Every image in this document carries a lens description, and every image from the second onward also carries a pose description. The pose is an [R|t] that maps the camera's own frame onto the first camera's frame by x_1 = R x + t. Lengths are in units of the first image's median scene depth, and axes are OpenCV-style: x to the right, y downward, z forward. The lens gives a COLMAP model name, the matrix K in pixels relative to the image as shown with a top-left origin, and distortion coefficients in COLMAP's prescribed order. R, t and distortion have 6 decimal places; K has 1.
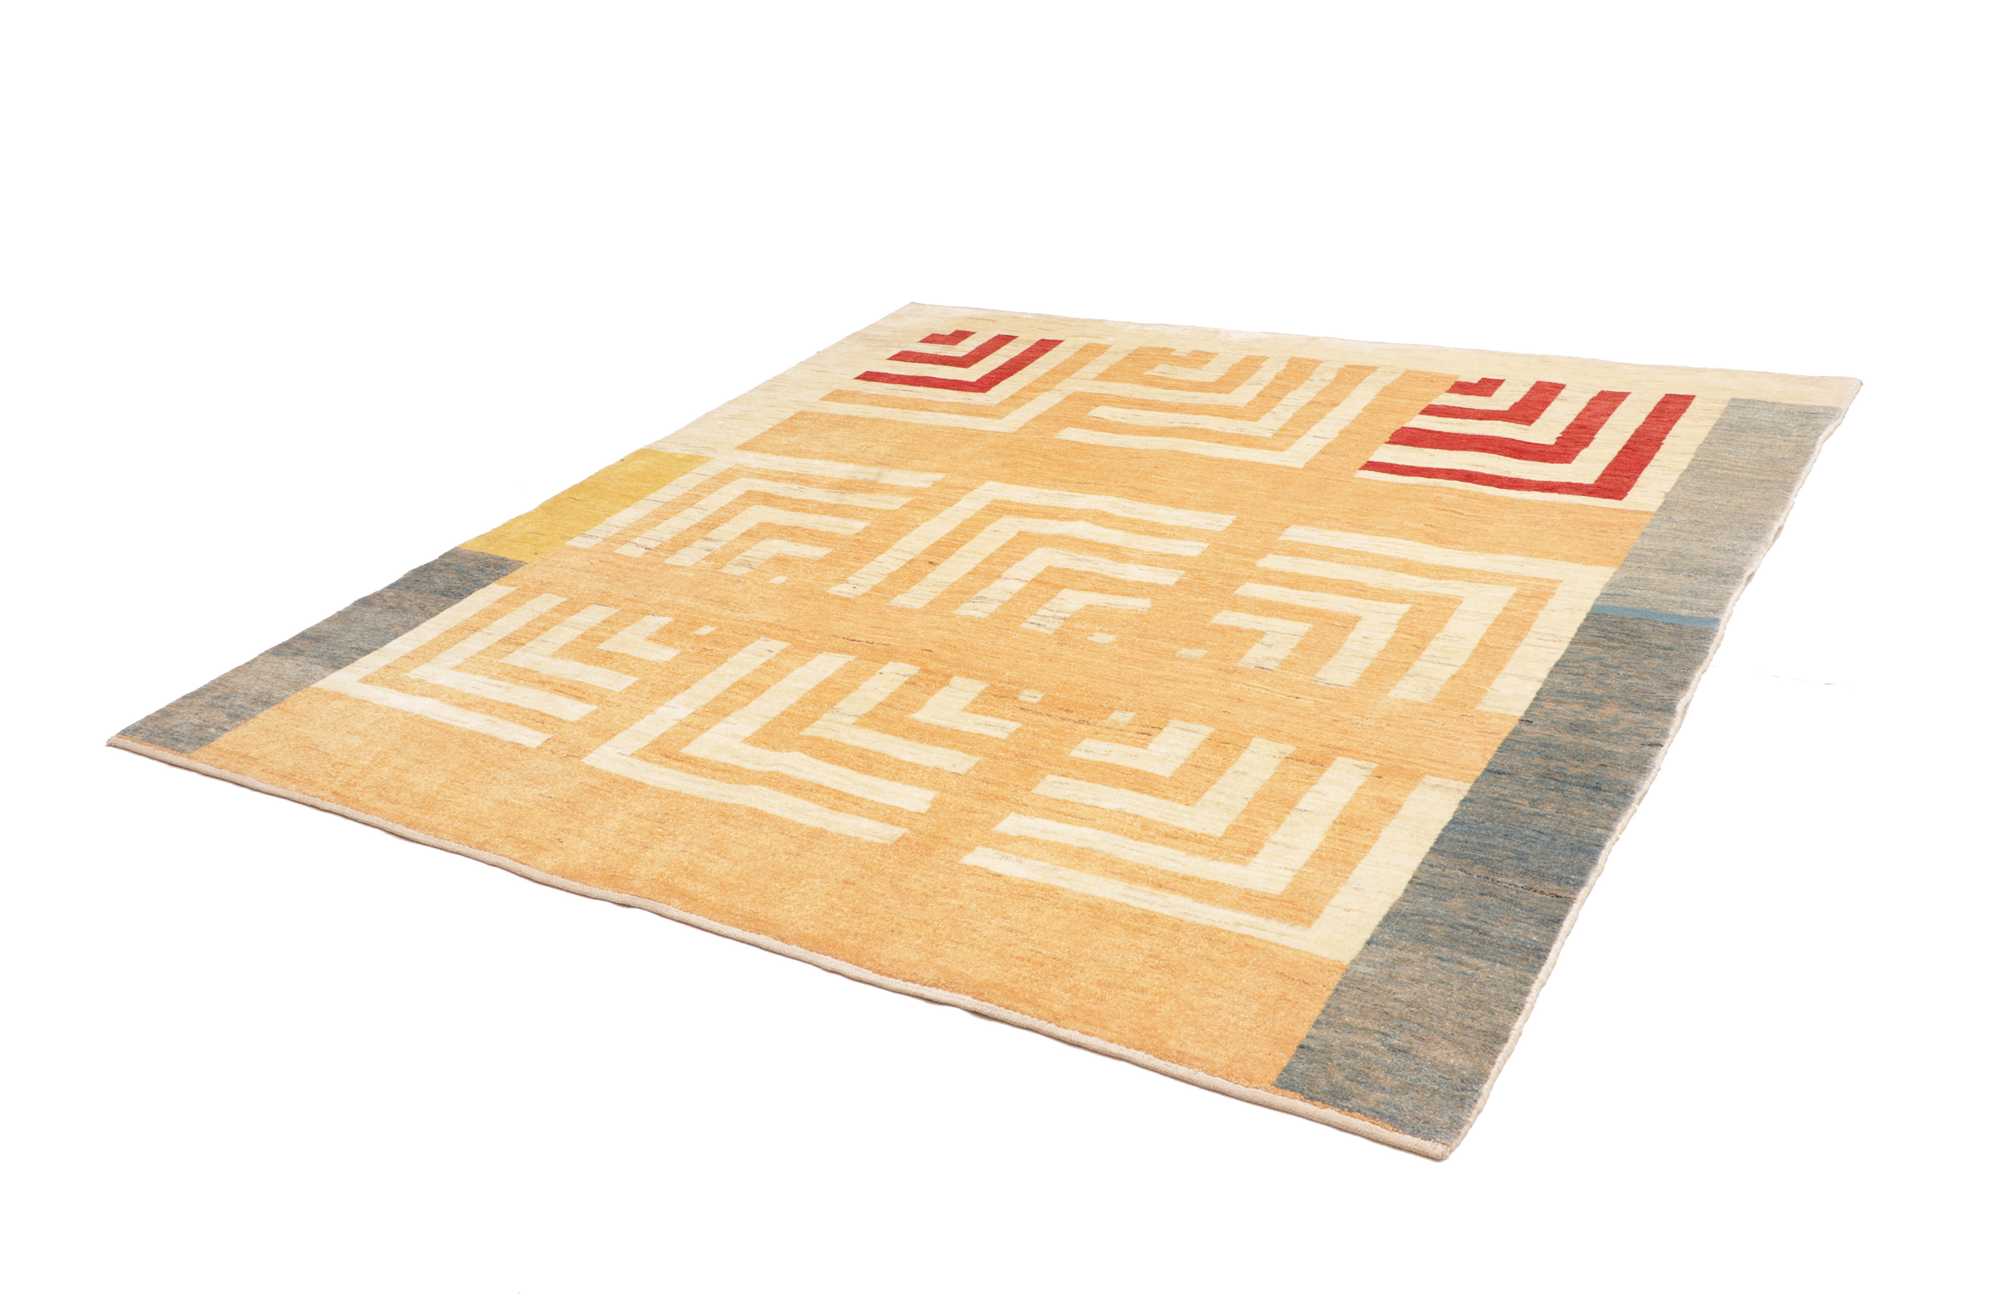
lens RADIAL K [[1894.8, 0, 1011.8], [0, 1894.8, 650.7], [0, 0, 1]] dist [-0.025687, 0.000000]
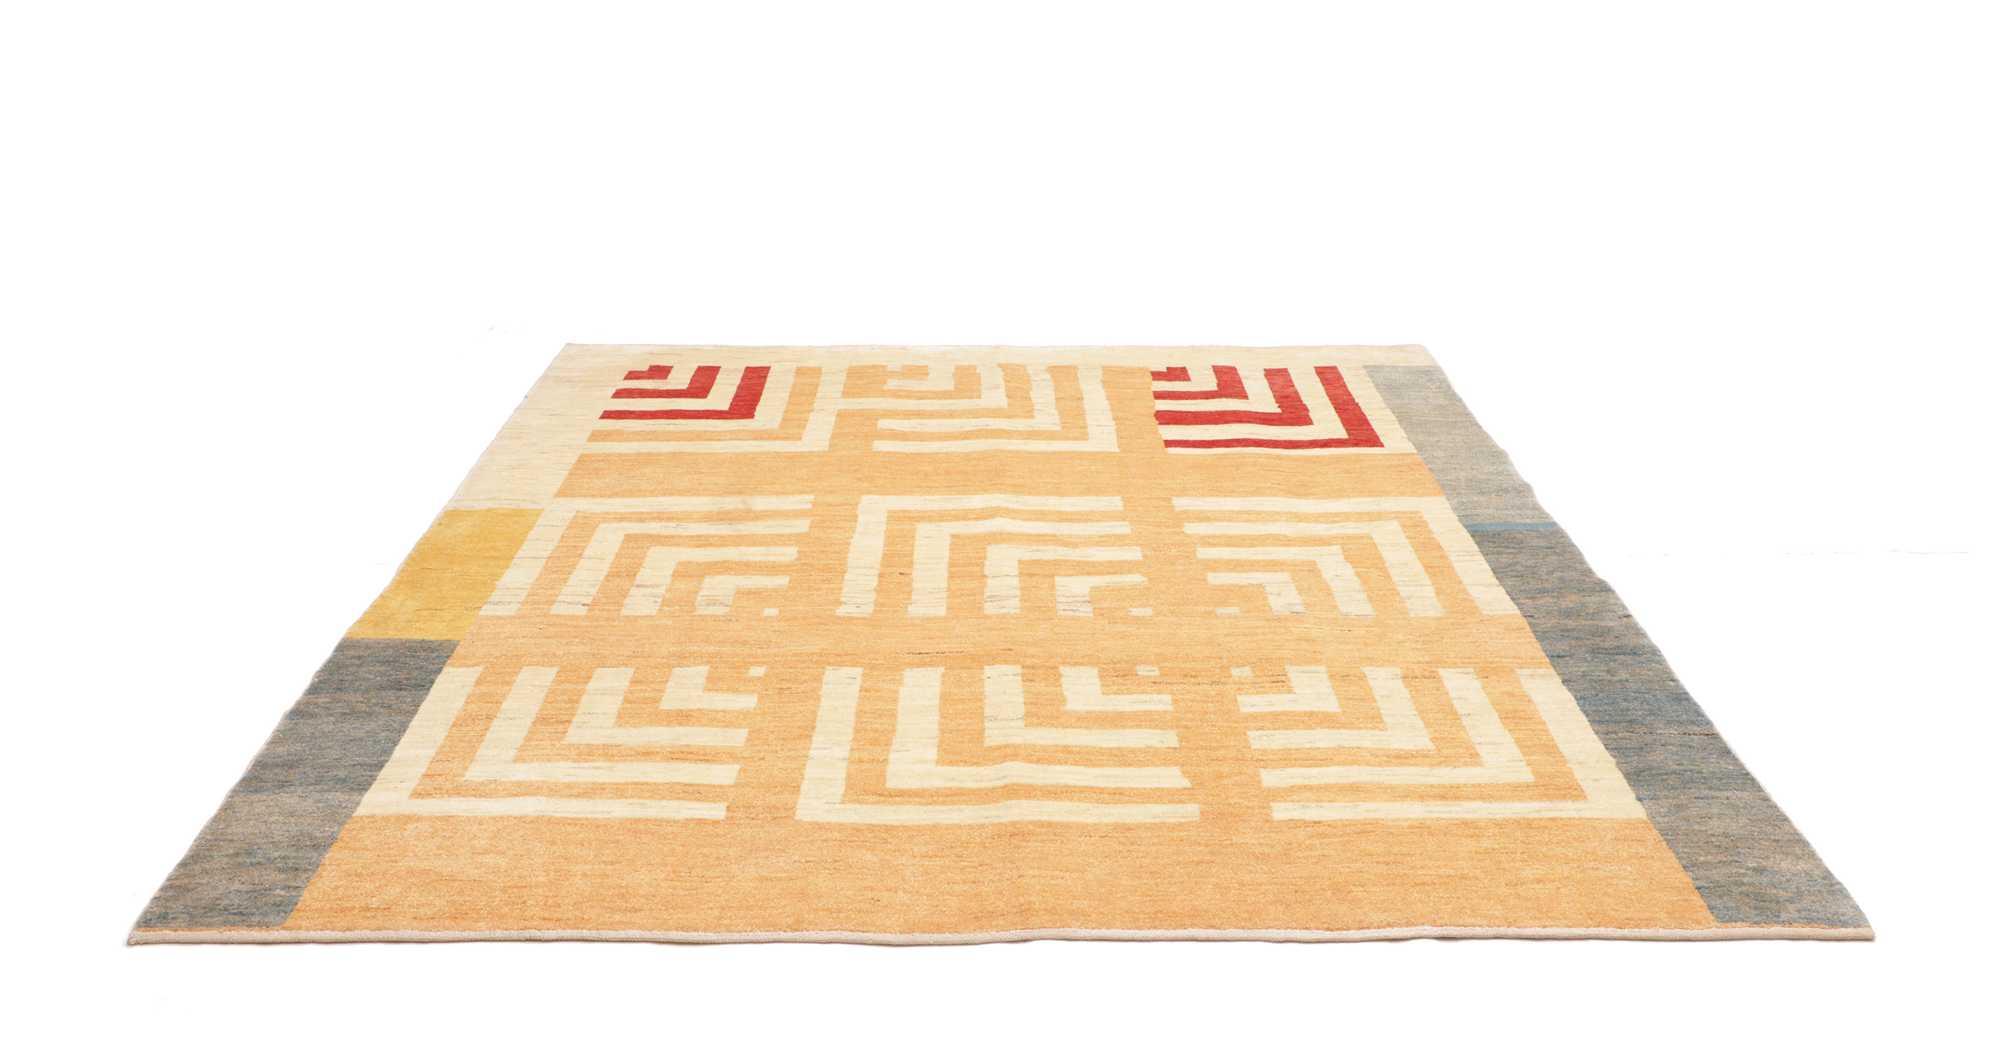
lens RADIAL K [[1587.1, 0, 991.2], [0, 1587.1, 520.9], [0, 0, 1]] dist [-0.021969, 0.015097]
pose [[0.837779, -0.128814, 0.530598, -0.483821], [0.159352, 0.987149, -0.011956, -0.058348], [-0.522239, 0.094568, 0.847540, 0.214286]]
